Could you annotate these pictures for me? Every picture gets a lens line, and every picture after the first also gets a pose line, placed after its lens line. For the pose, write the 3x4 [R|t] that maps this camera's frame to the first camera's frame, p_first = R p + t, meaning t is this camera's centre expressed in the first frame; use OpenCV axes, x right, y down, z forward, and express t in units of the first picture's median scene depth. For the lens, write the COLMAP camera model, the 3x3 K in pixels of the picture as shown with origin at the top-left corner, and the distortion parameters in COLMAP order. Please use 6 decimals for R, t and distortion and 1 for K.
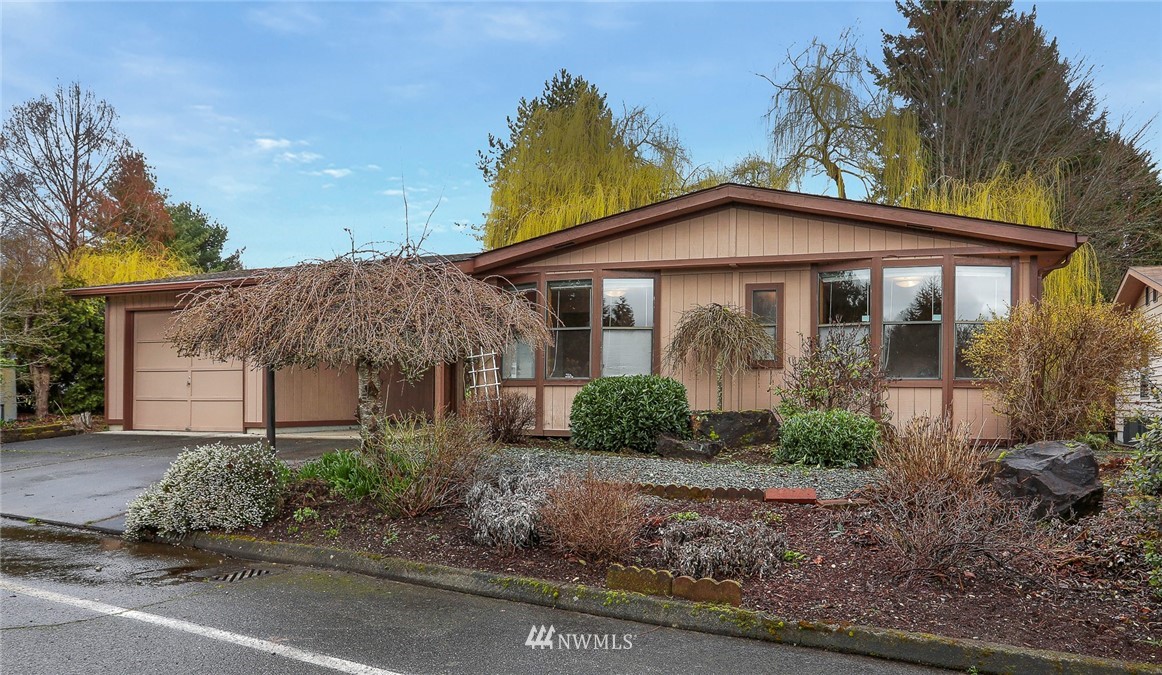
lens RADIAL K [[797.9, 0, 619.7], [0, 797.9, 405.0], [0, 0, 1]] dist [-0.086144, 0.058842]
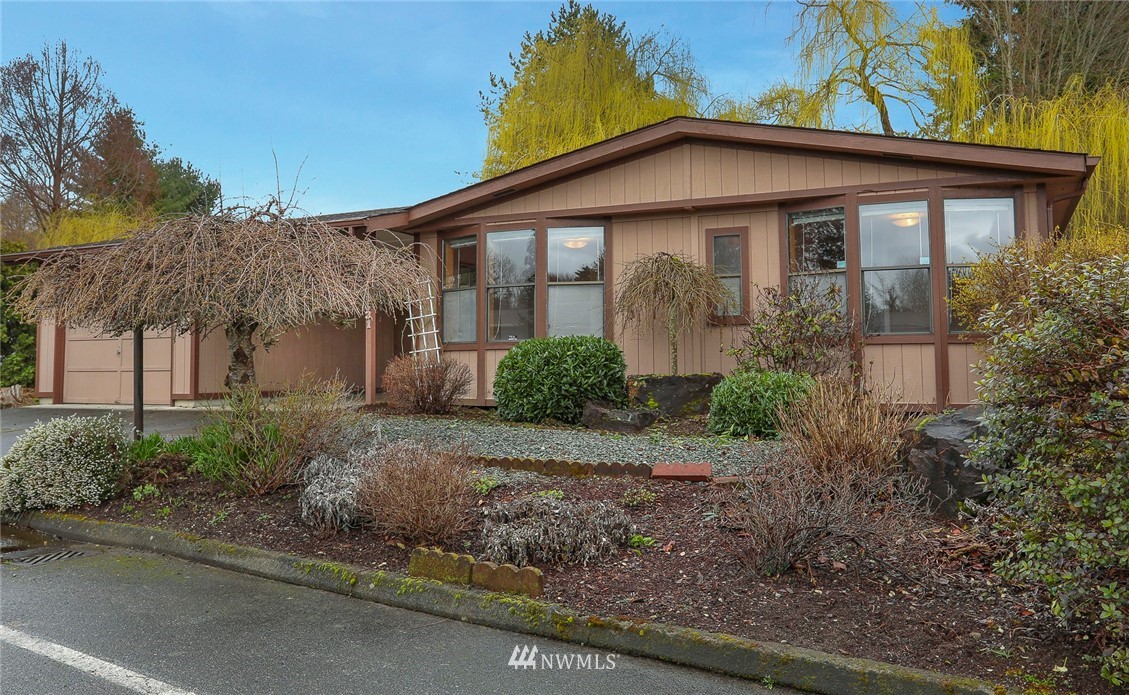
lens RADIAL K [[908.4, 0, 565.2], [0, 908.4, 304.4], [0, 0, 1]] dist [-0.066592, 0.060094]
pose [[0.993508, -0.021785, -0.111661, 0.124317], [0.013422, 0.997085, -0.075114, 0.003306], [0.112972, 0.073128, 0.990904, -0.000048]]
